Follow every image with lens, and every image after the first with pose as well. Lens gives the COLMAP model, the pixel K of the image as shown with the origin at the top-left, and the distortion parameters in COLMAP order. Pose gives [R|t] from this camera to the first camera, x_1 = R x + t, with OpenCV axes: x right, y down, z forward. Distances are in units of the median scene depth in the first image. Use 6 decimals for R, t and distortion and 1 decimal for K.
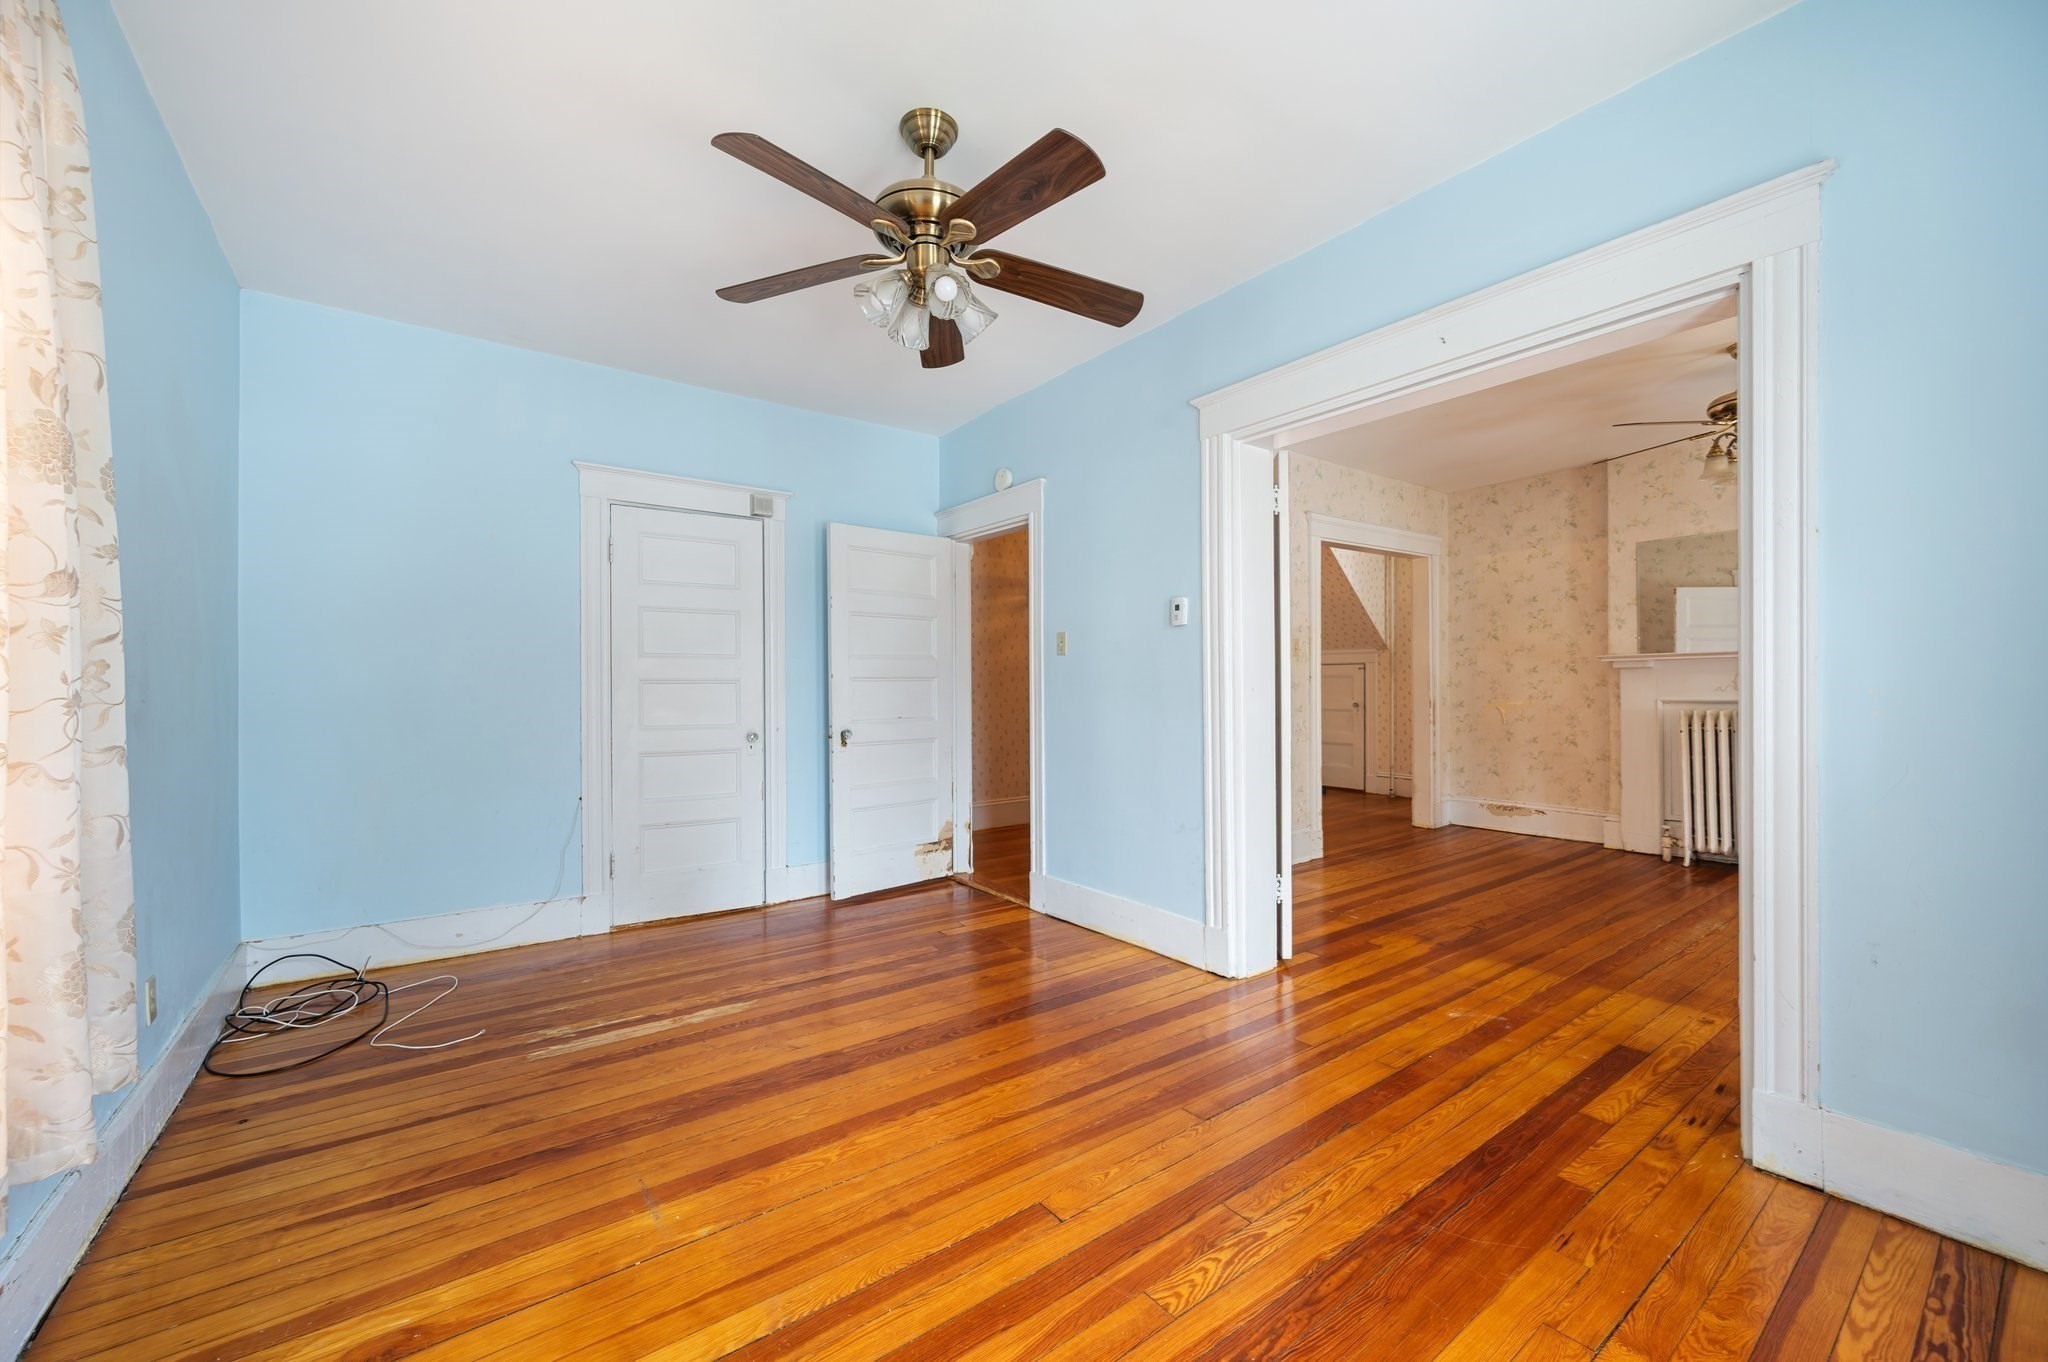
lens RADIAL K [[805.6, 0, 1030.8], [0, 805.6, 686.2], [0, 0, 1]] dist [-0.000930, 0.000082]
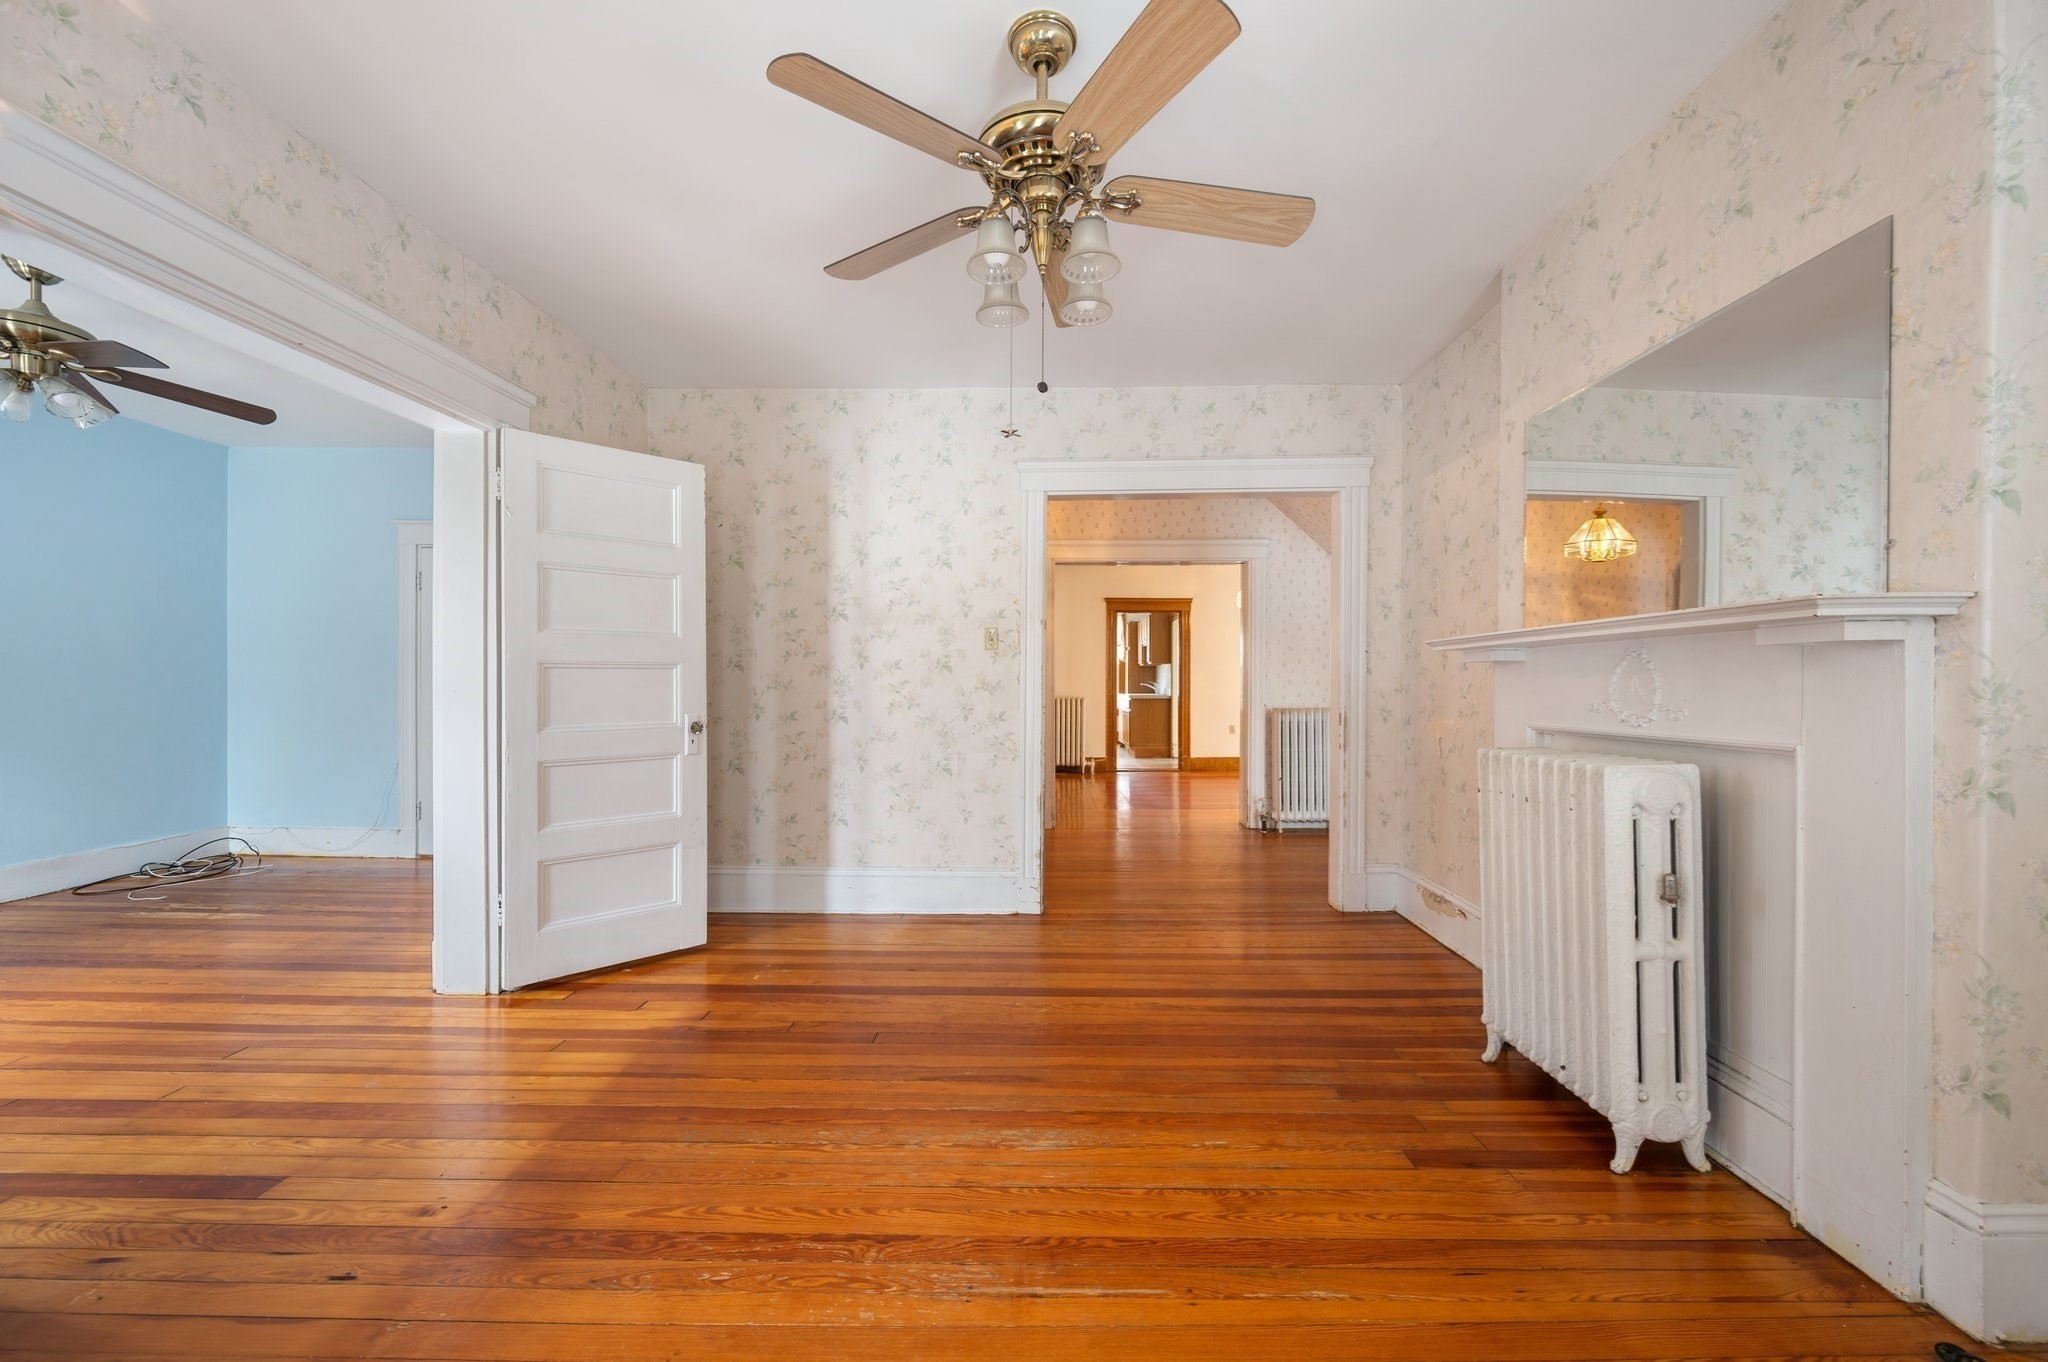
lens RADIAL K [[802.3, 0, 1028.2], [0, 802.3, 685.6], [0, 0, 1]] dist [-0.000505, -0.000063]
pose [[0.790274, 0.013108, -0.612614, 0.784553], [-0.007770, 0.999905, 0.011372, -0.010859], [0.612705, -0.004227, 0.790301, 0.380757]]
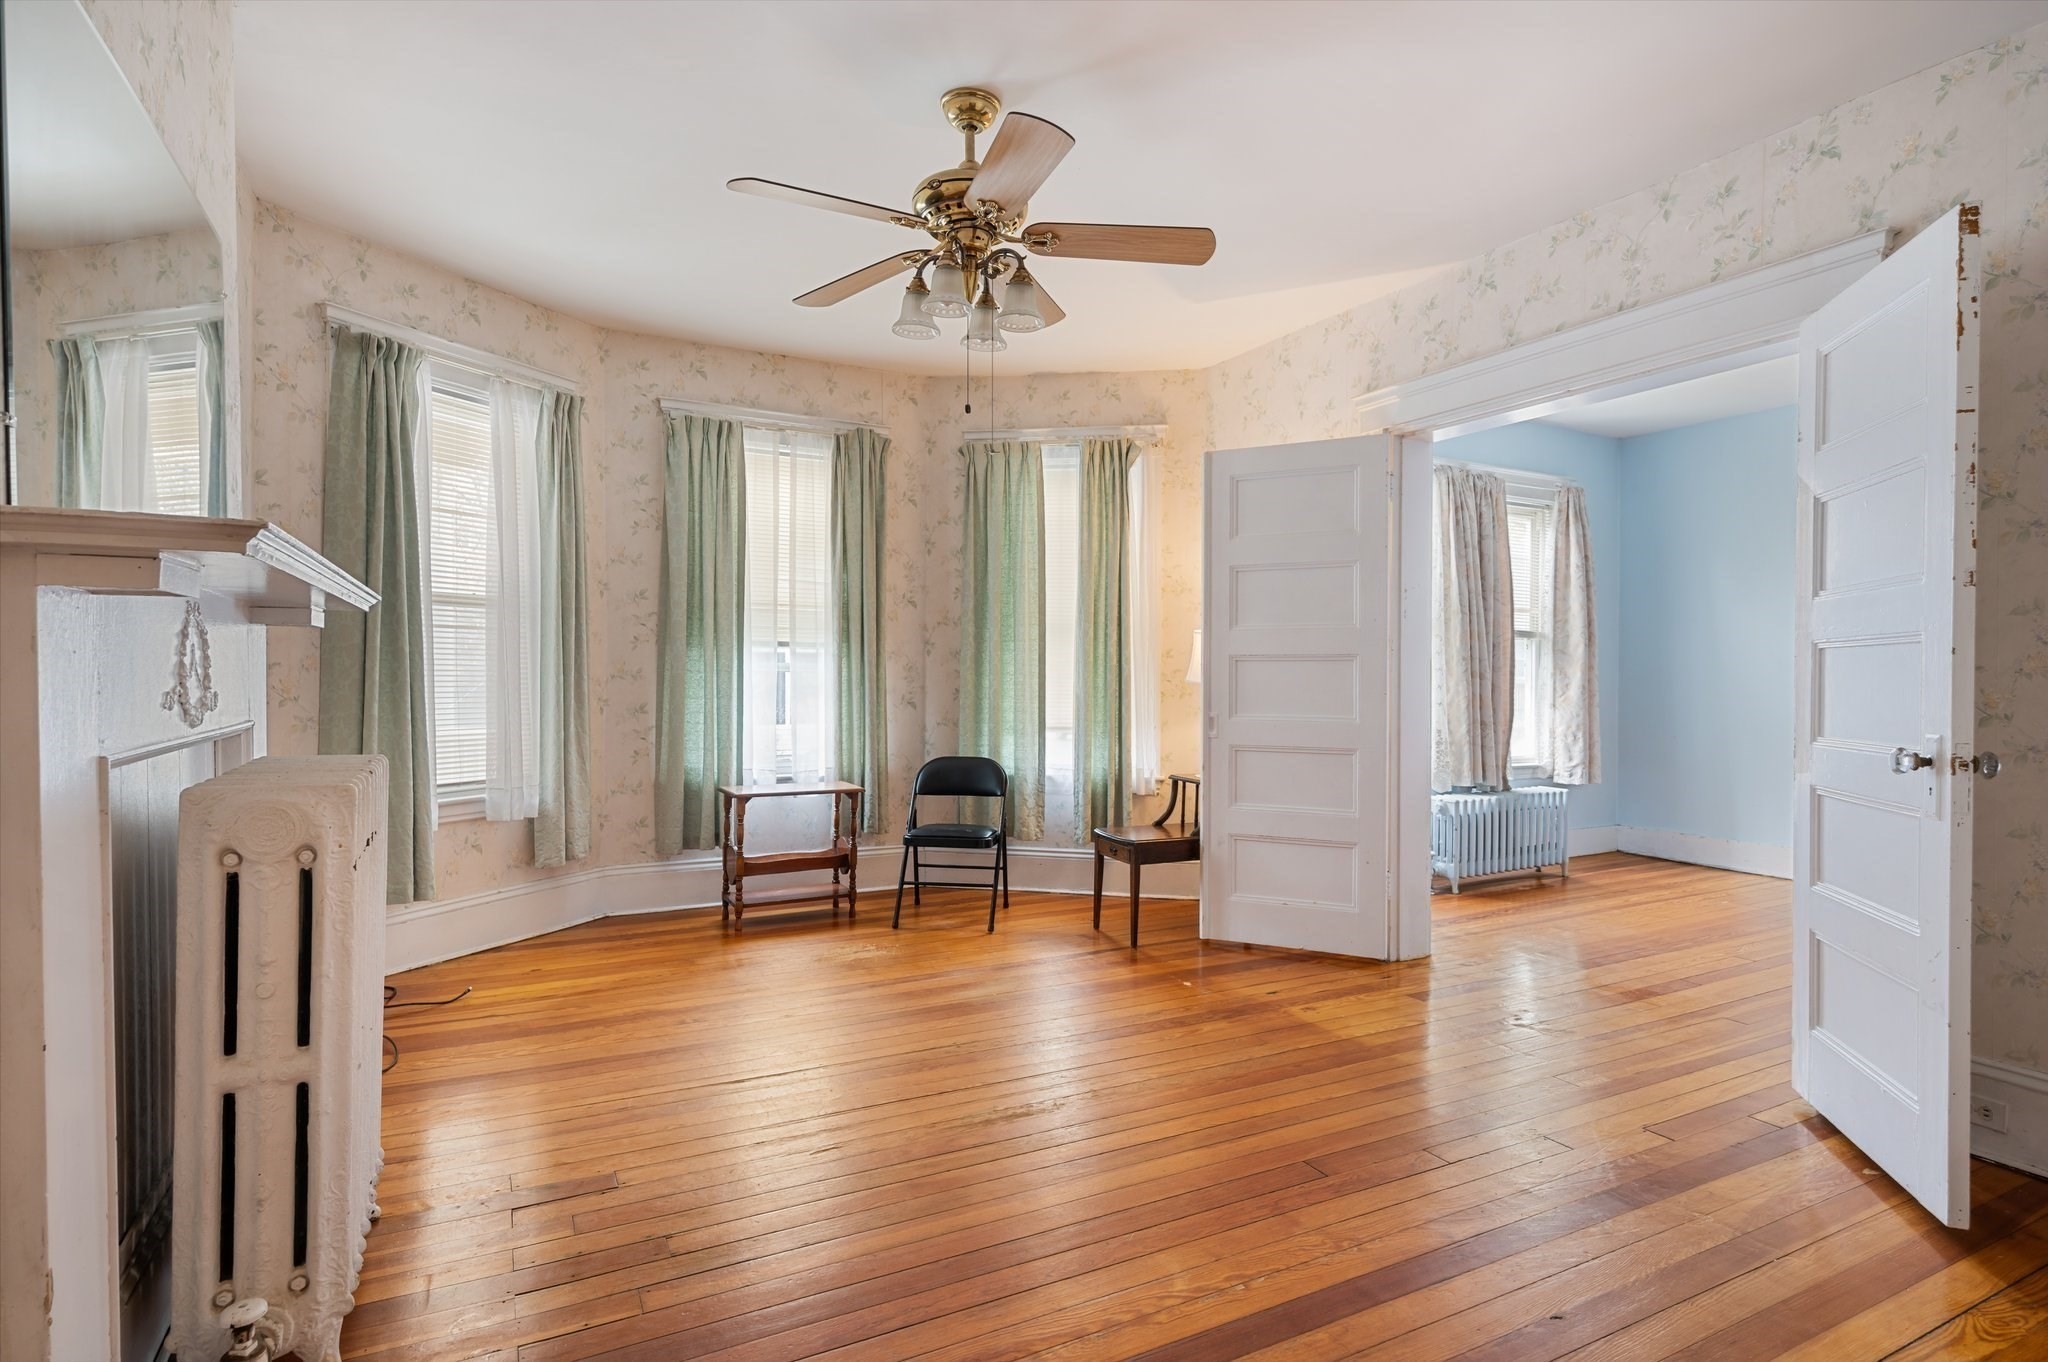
lens RADIAL K [[1030.8, 0, 1030.2], [0, 1030.8, 690.2], [0, 0, 1]] dist [-0.003329, -0.000181]
pose [[-0.988326, 0.000617, 0.152354, 0.479257], [0.002973, 0.999880, 0.015235, -0.004586], [-0.152326, 0.015510, -0.988209, 1.132918]]
